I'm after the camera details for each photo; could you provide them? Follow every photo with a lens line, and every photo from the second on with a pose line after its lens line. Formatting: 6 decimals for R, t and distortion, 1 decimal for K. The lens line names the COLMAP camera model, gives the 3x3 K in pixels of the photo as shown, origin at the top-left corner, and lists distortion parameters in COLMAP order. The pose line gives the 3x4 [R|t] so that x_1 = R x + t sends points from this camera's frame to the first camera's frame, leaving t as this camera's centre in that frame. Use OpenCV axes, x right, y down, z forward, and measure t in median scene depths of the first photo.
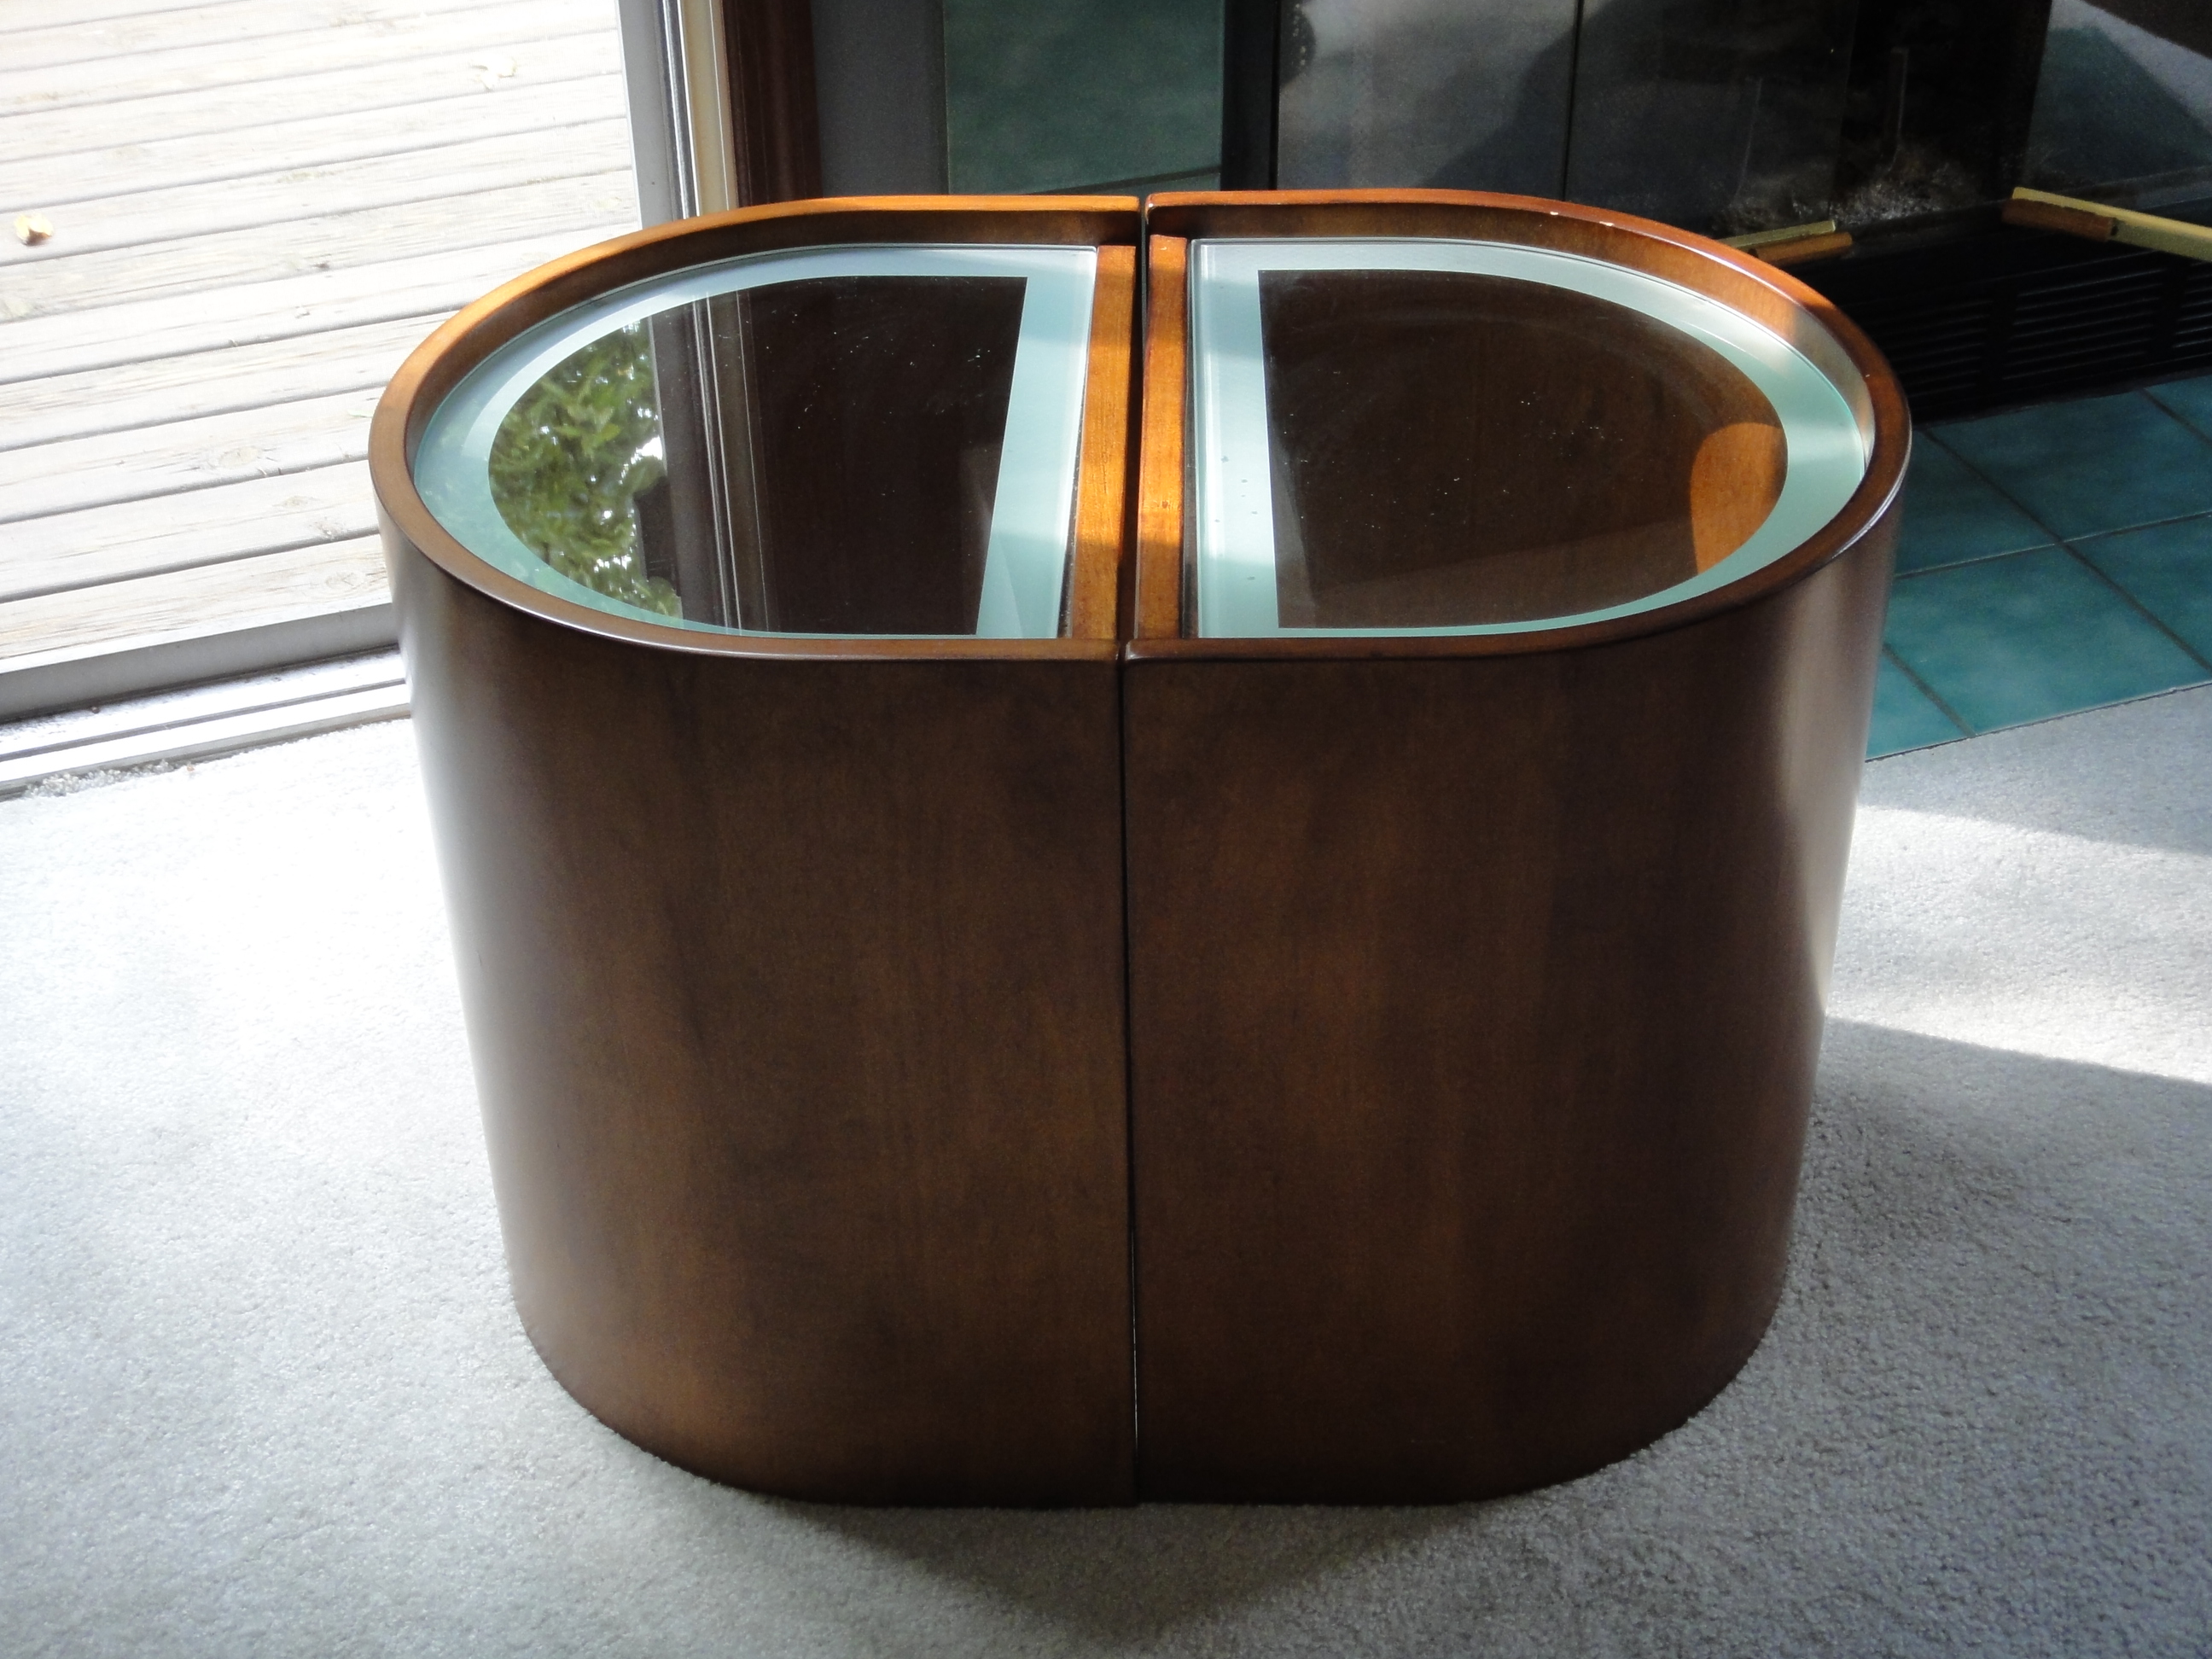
lens RADIAL K [[3125.5, 0, 1030.1], [0, 3125.5, 801.8], [0, 0, 1]] dist [0.008799, 0.000000]
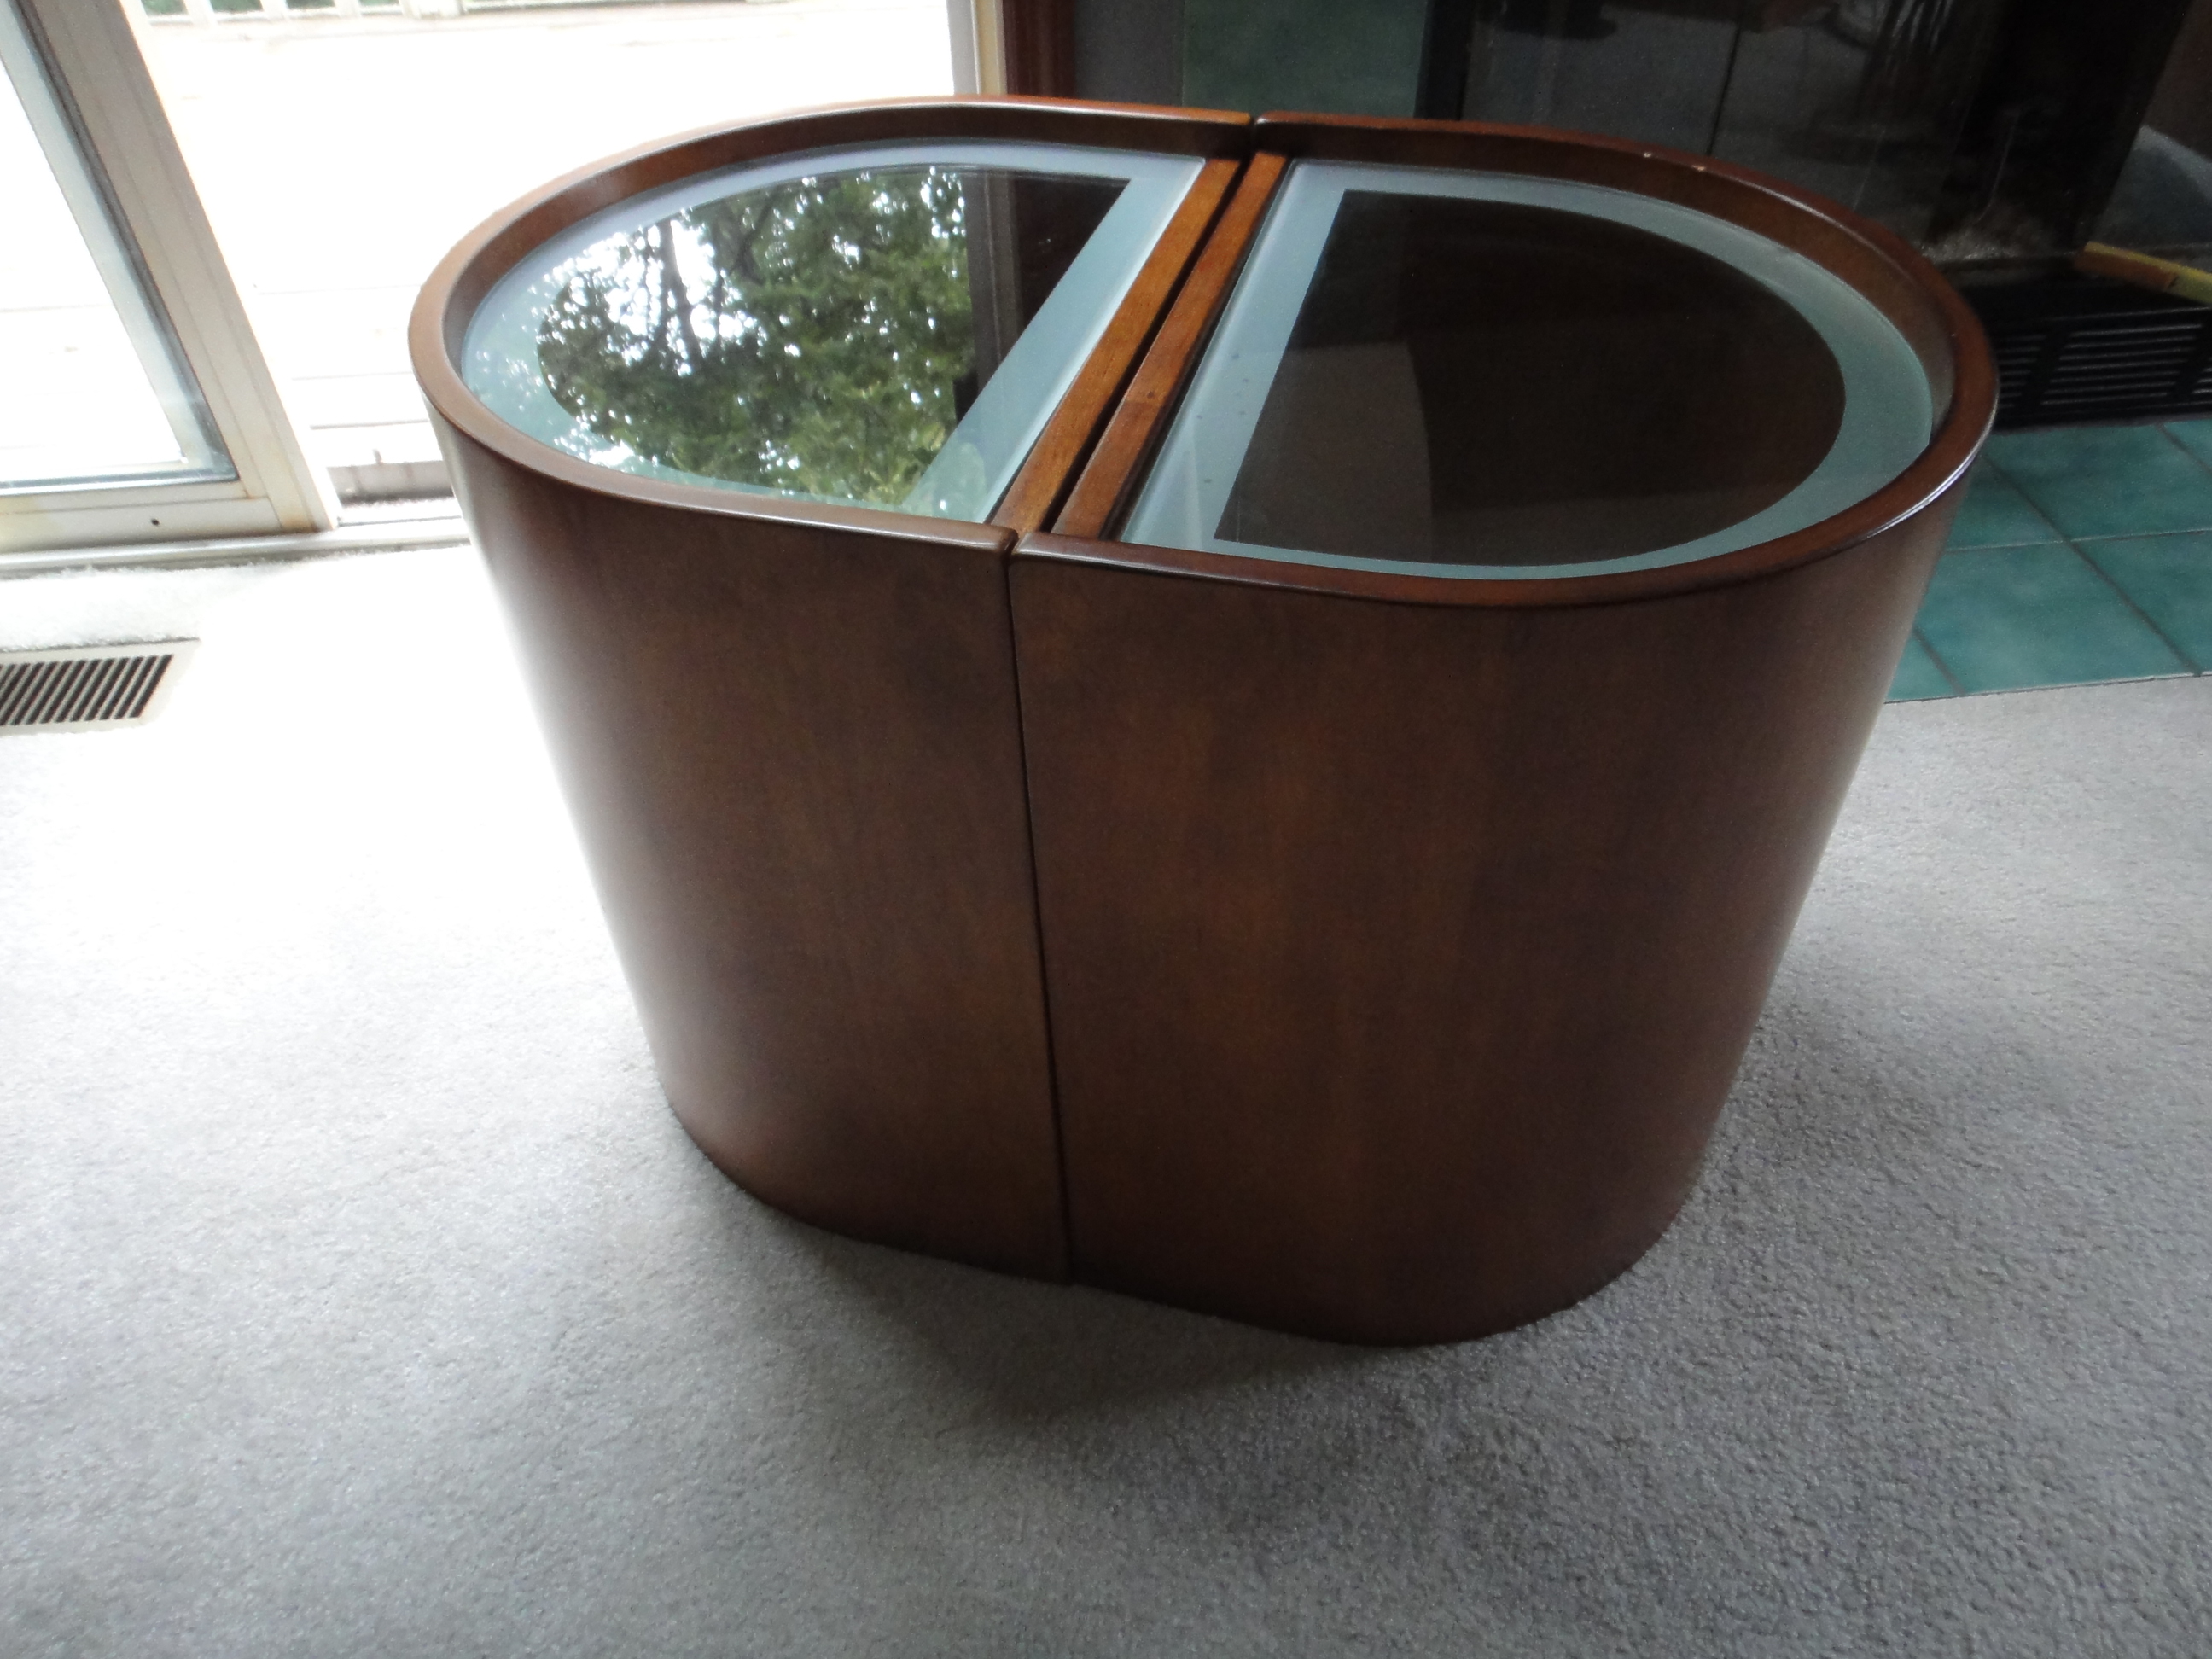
lens RADIAL K [[1588.0, 0, 1088.6], [0, 1588.0, 800.0], [0, 0, 1]] dist [0.005755, 0.002946]
pose [[0.973874, 0.150762, -0.169822, 0.108699], [-0.126813, 0.981414, 0.144030, -0.034421], [0.188380, -0.118732, 0.974893, 0.433499]]
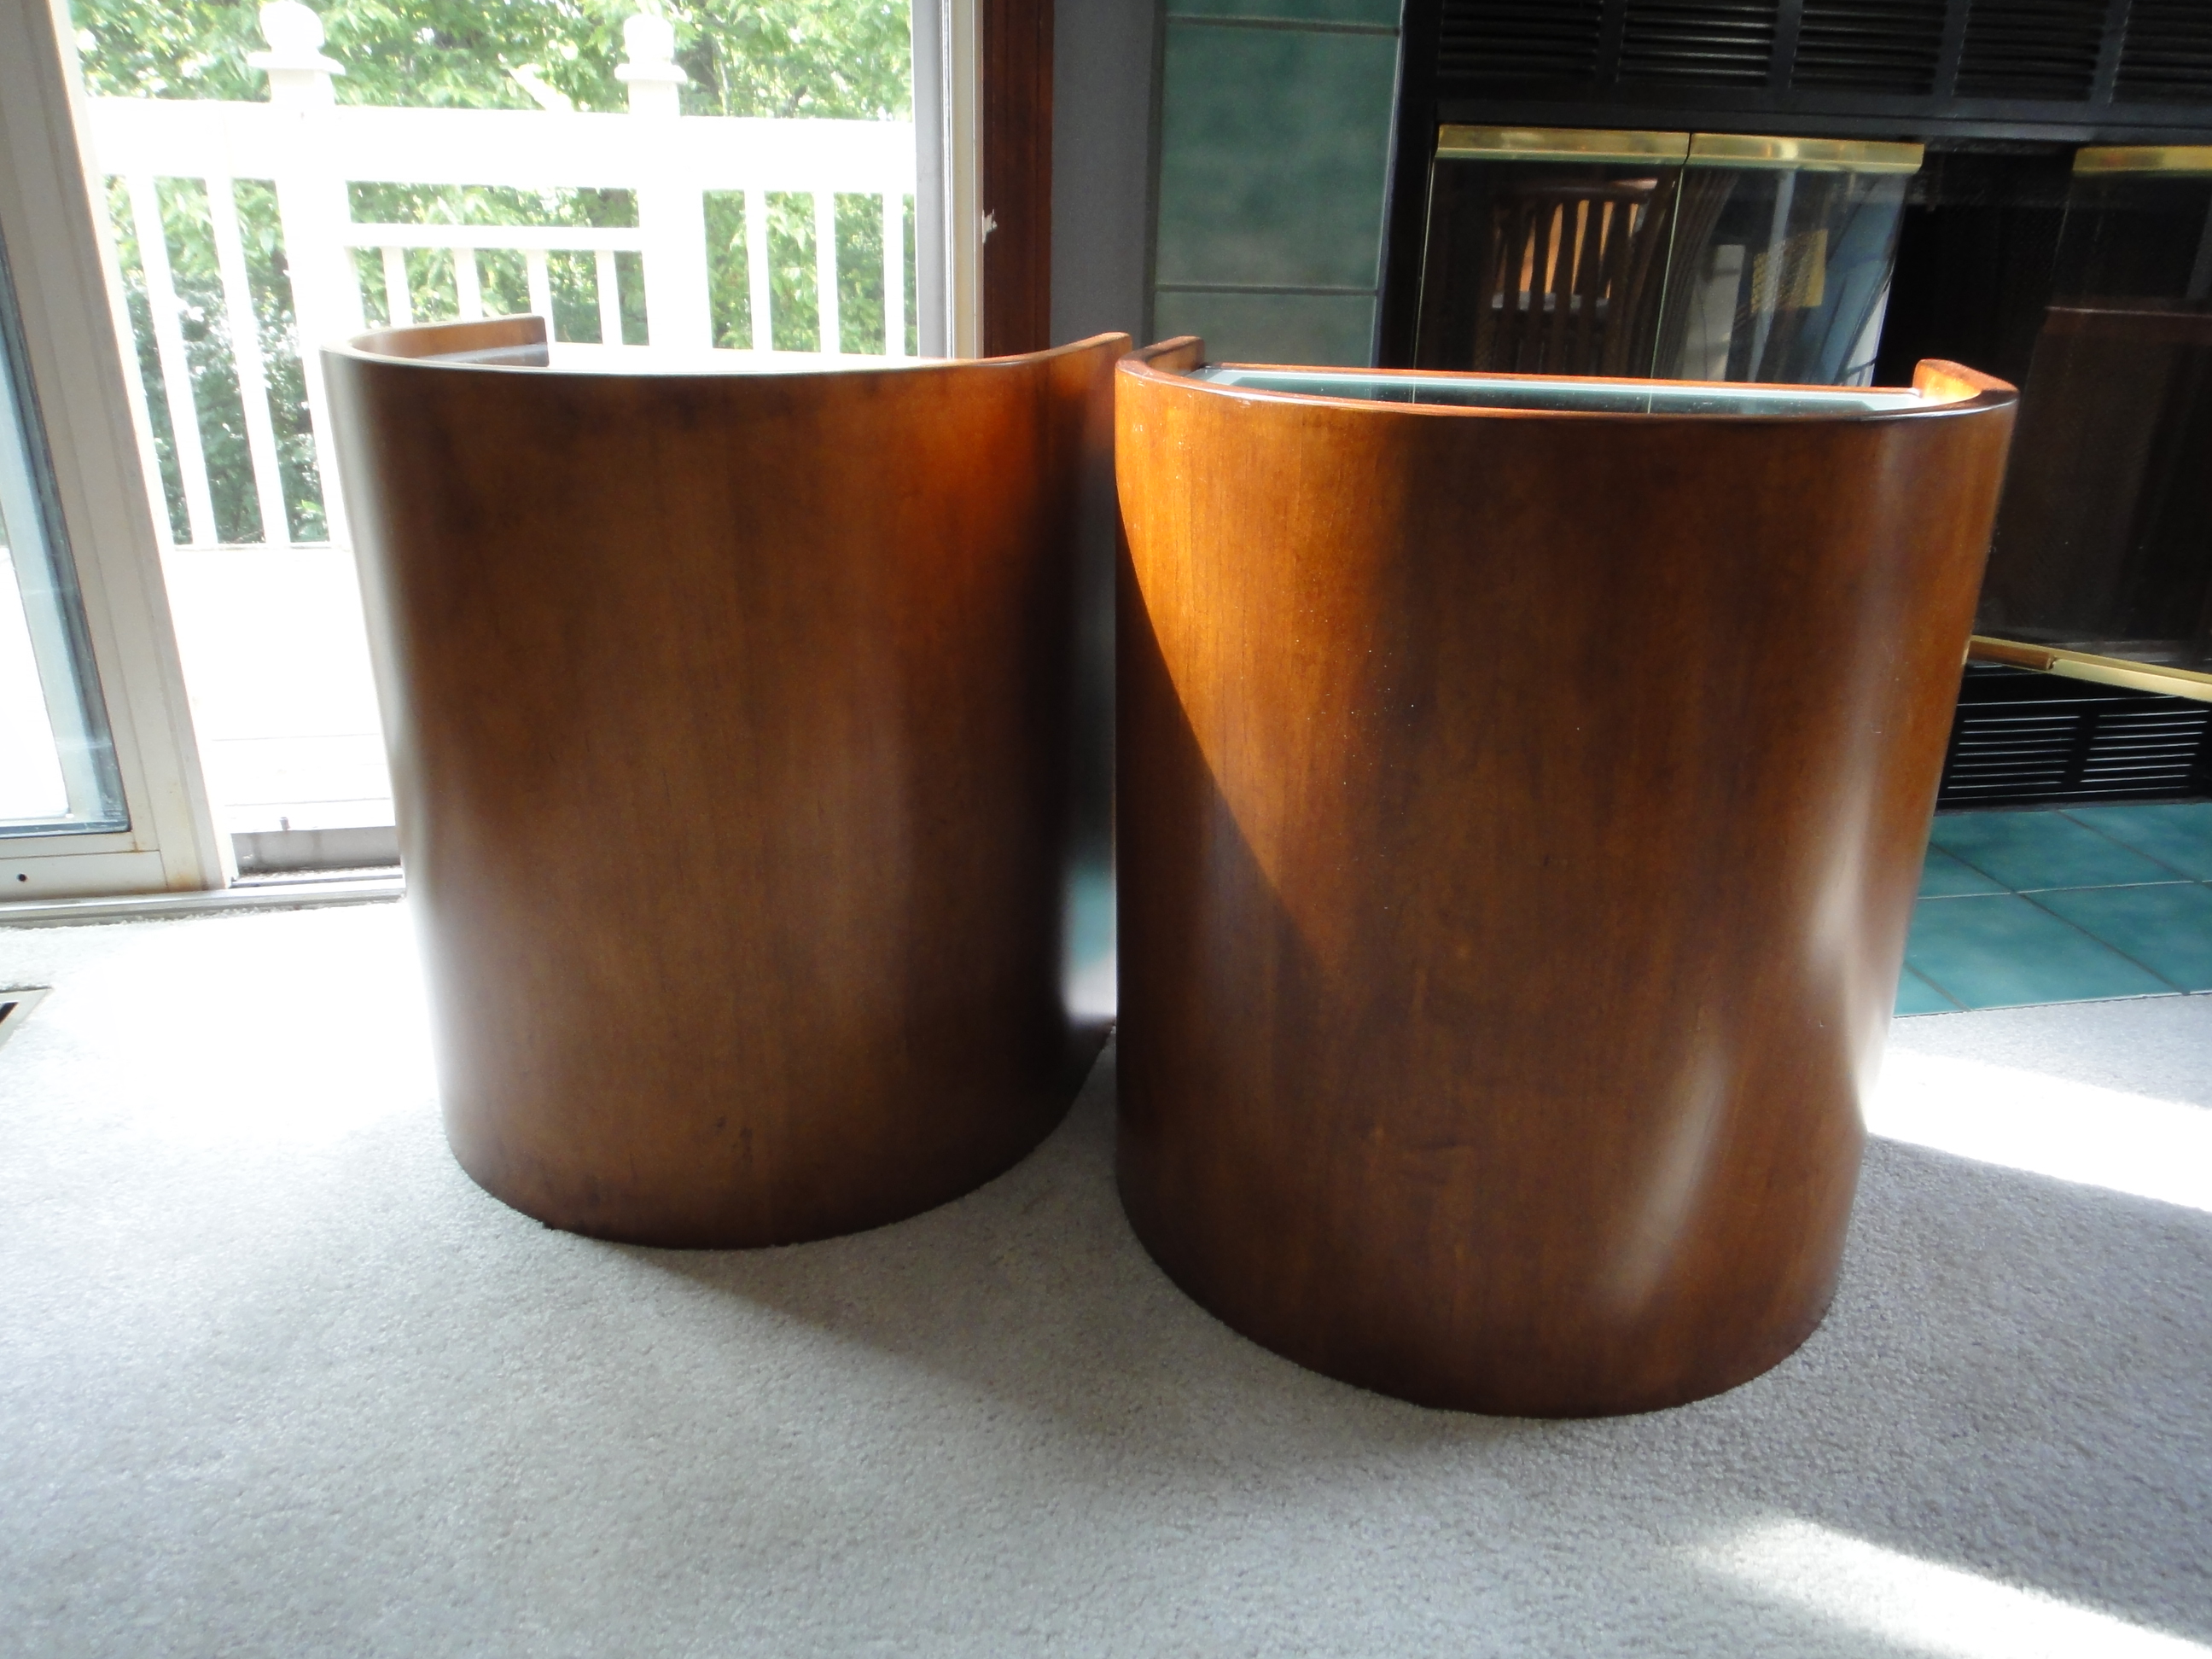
lens RADIAL K [[1588.0, 0, 1088.3], [0, 1588.0, 819.9], [0, 0, 1]] dist [0.005755, 0.002946]
pose [[0.988796, 0.089986, -0.119104, 0.052502], [-0.115294, 0.967176, -0.226445, 0.106131], [0.094818, 0.237639, 0.966715, 0.485985]]
